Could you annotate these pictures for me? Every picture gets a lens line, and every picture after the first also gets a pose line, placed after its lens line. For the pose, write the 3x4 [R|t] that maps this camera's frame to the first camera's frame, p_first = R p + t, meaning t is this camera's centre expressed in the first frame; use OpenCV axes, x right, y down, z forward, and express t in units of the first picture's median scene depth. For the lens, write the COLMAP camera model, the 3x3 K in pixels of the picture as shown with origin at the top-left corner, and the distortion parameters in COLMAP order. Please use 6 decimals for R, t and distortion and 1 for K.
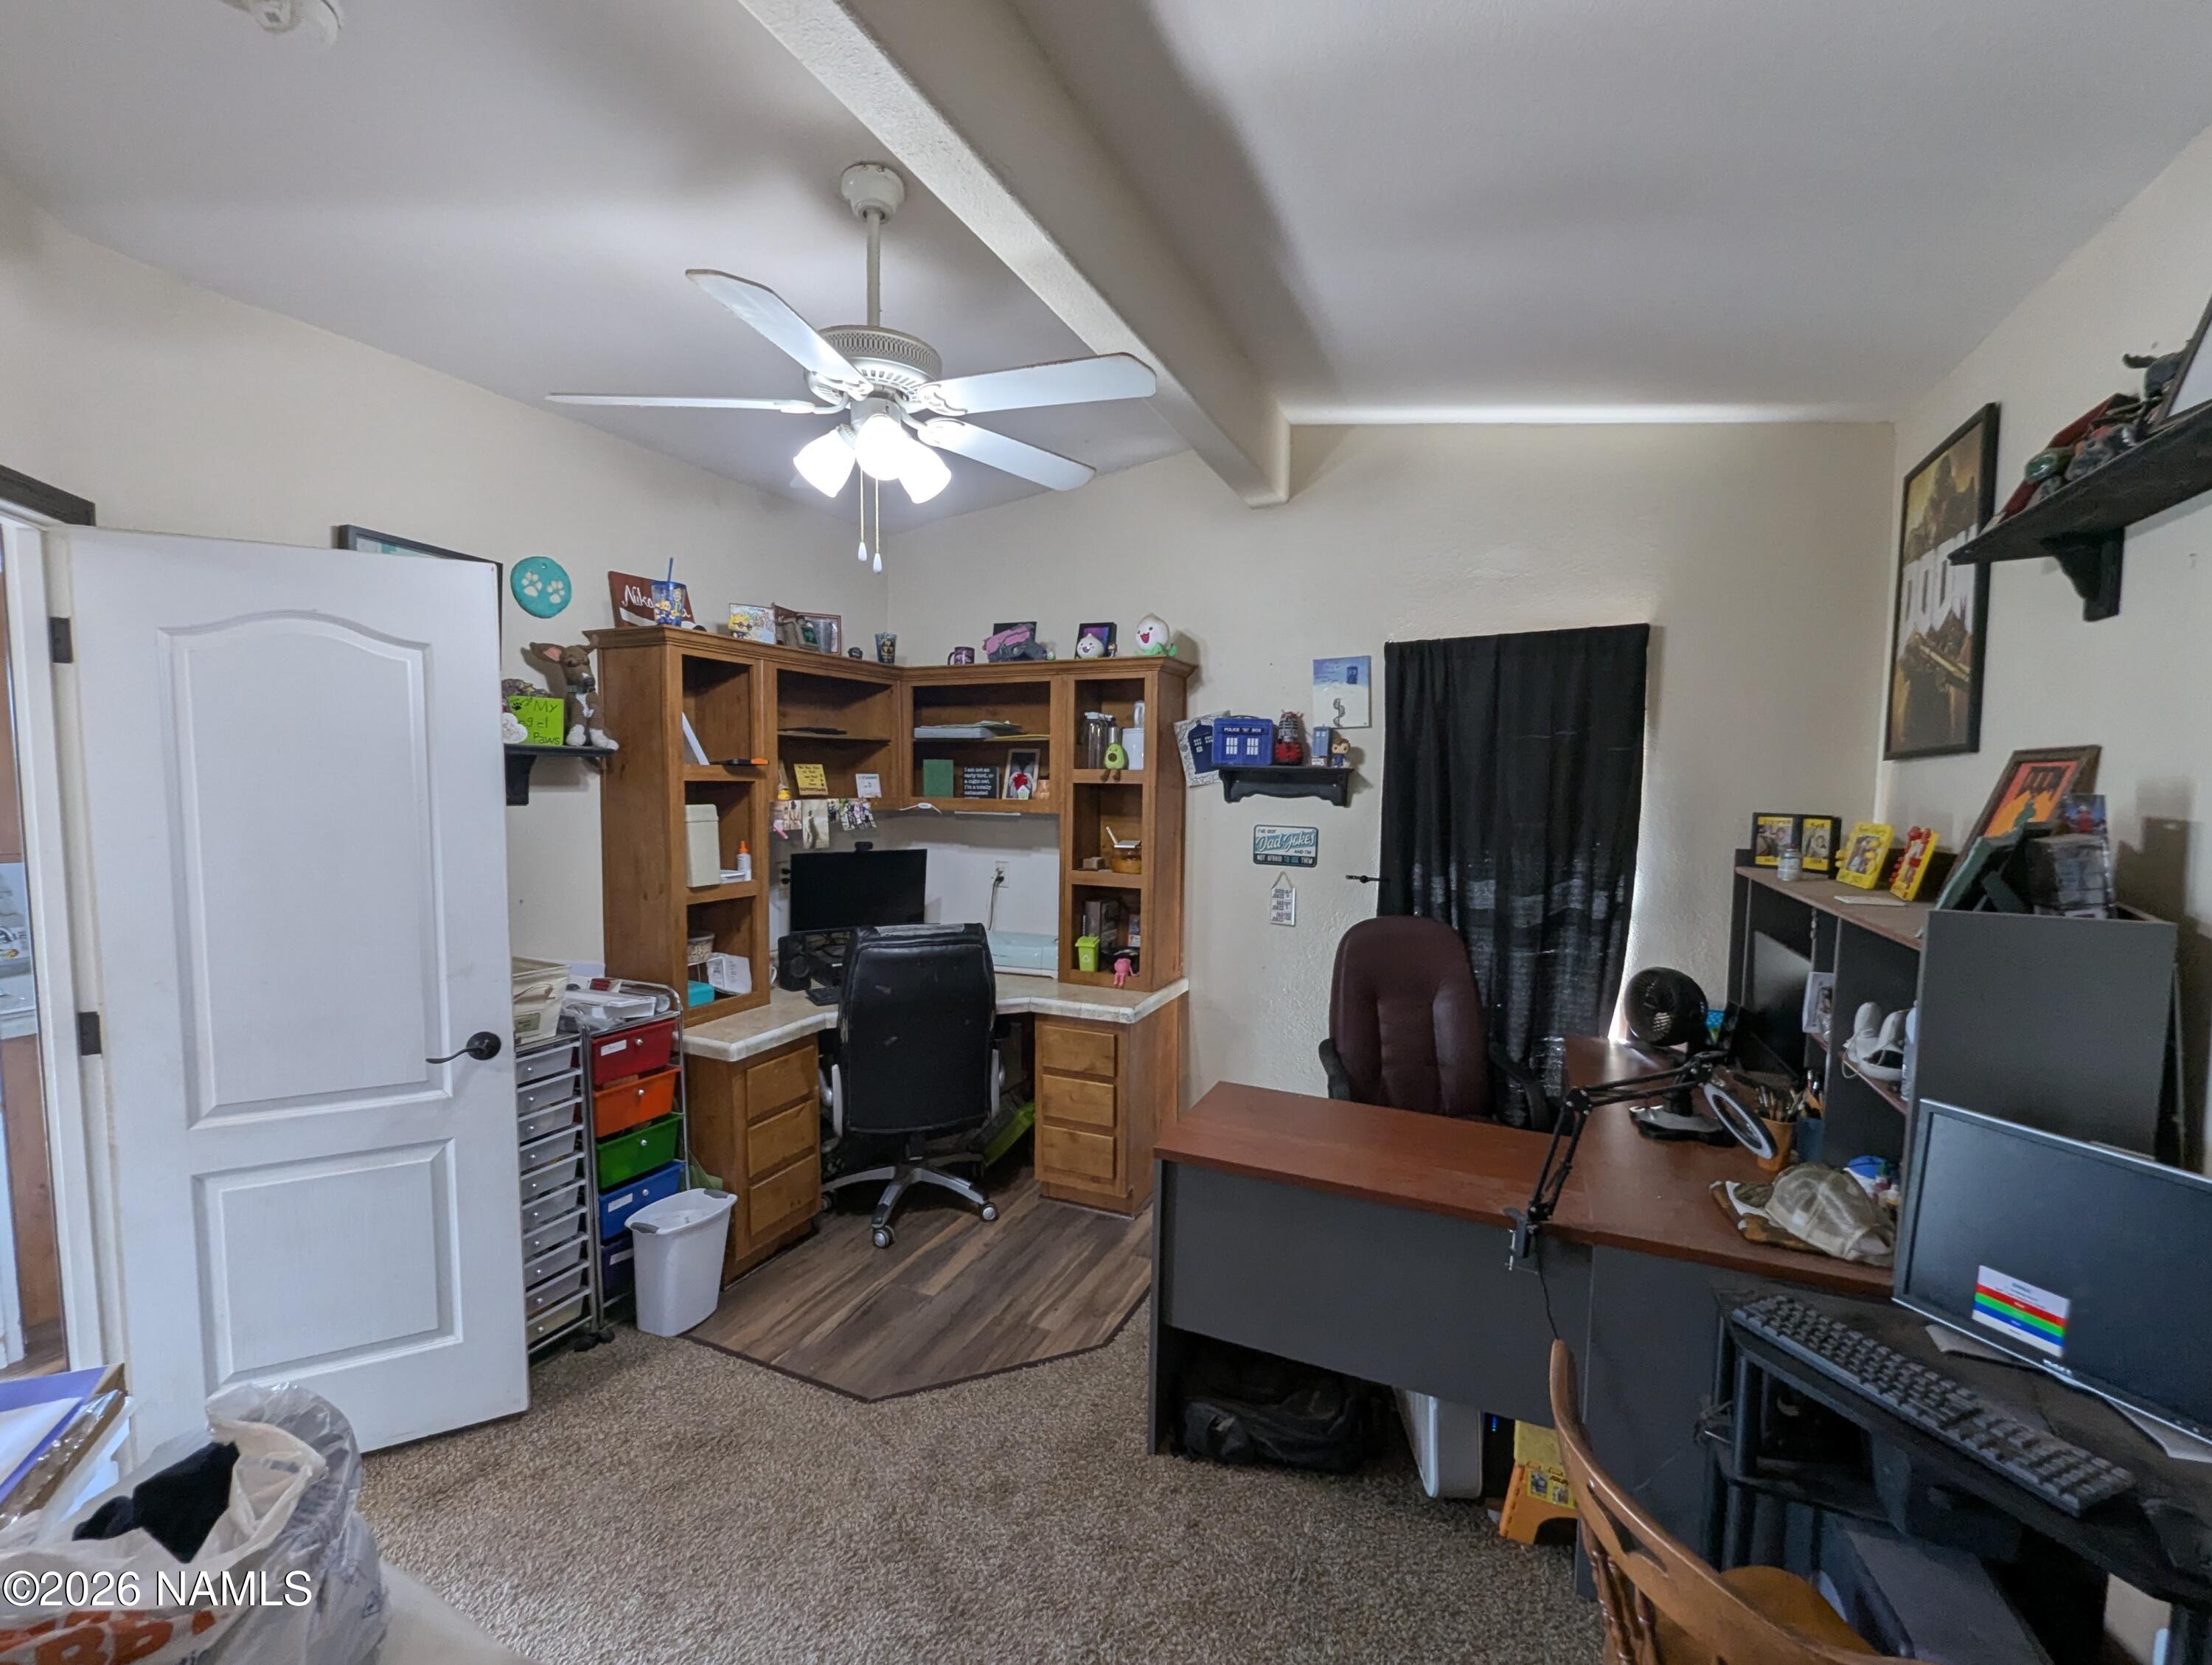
lens RADIAL K [[927.5, 0, 1108.4], [0, 927.5, 845.1], [0, 0, 1]] dist [0.000104, 0.000361]
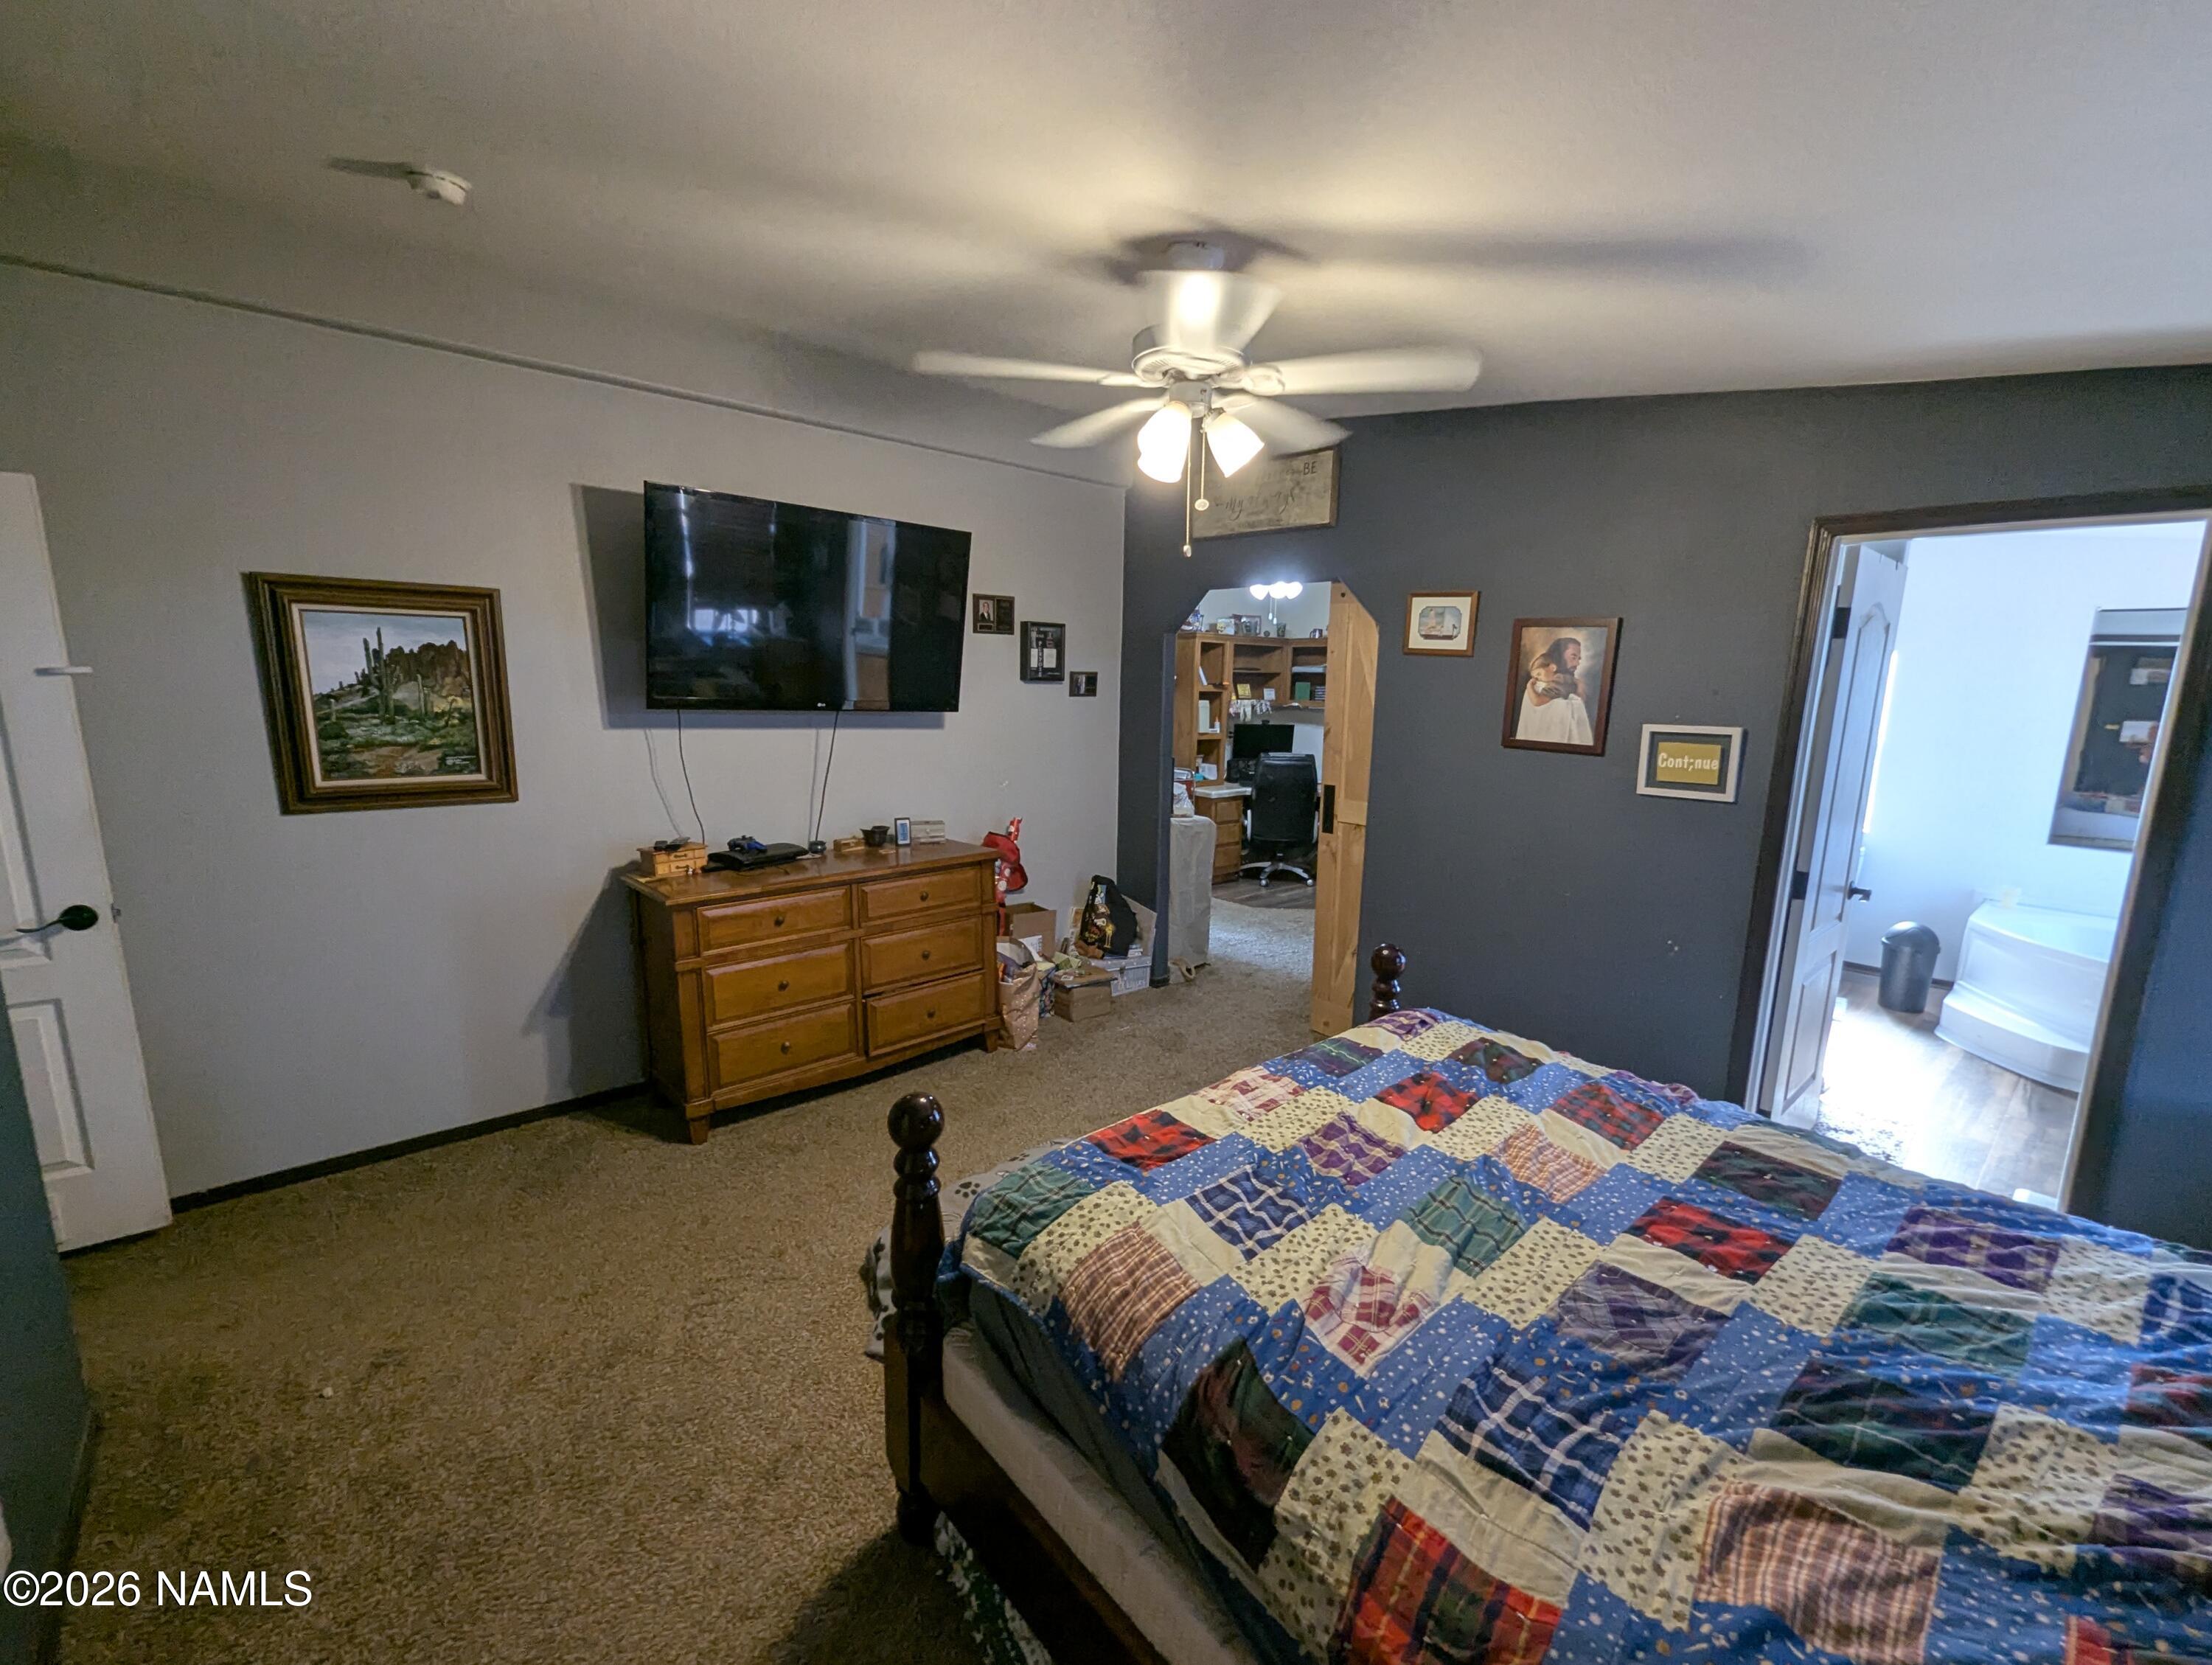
lens RADIAL K [[927.5, 0, 1094.3], [0, 927.5, 841.3], [0, 0, 1]] dist [0.000104, 0.000361]
pose [[0.906374, 0.076108, -0.415565, 0.323097], [-0.040760, 0.994804, 0.093291, 0.100529], [0.420506, -0.067618, 0.904767, -1.257960]]
